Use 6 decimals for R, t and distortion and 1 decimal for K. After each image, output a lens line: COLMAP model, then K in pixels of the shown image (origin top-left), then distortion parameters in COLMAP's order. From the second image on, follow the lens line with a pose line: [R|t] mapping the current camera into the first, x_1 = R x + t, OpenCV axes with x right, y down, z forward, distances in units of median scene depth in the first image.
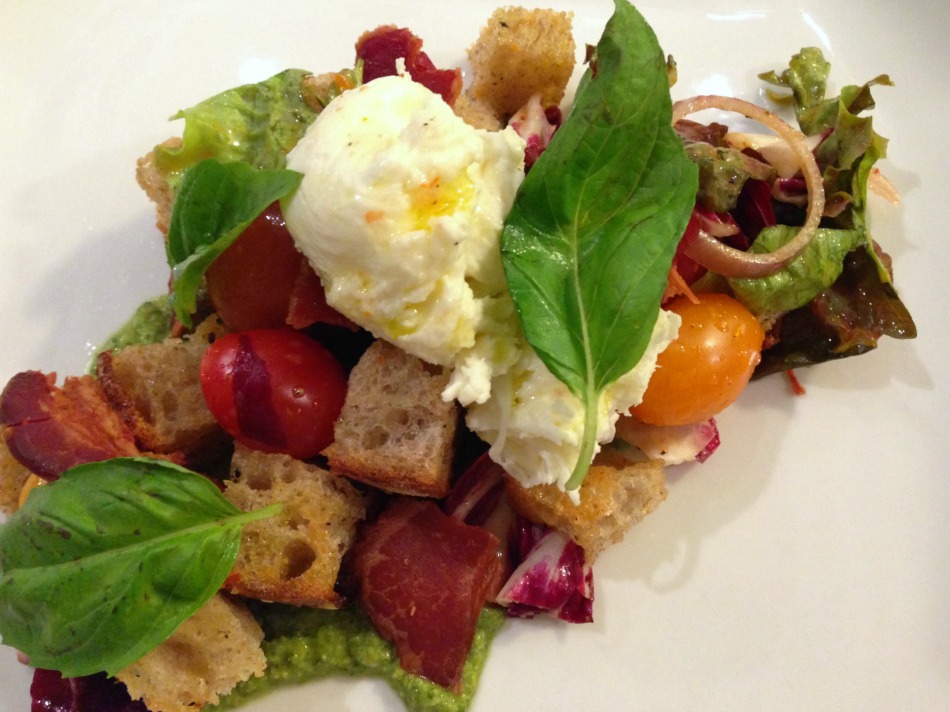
lens RADIAL K [[996.2, 0, 474.2], [0, 996.2, 358.3], [0, 0, 1]] dist [-0.124453, 0.000000]
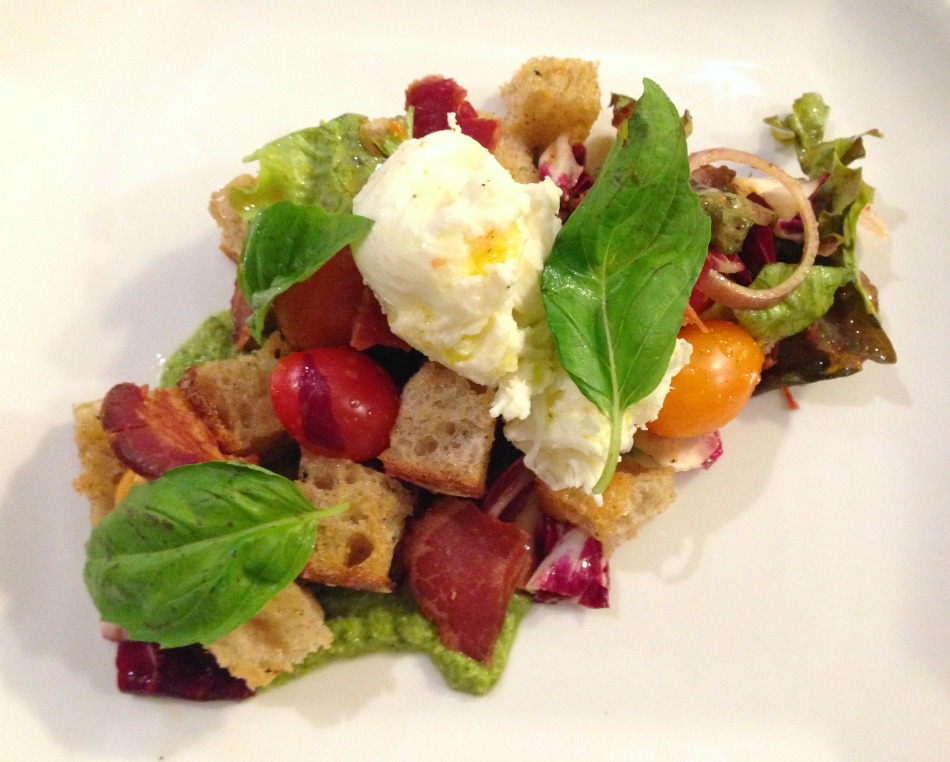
lens RADIAL K [[1041.3, 0, 474.7], [0, 1041.3, 380.0], [0, 0, 1]] dist [-0.190141, 0.000000]
pose [[0.999832, 0.016273, 0.008401, -0.052091], [-0.016543, 0.999313, 0.033158, -0.035280], [-0.007856, -0.033291, 0.999415, -0.193549]]
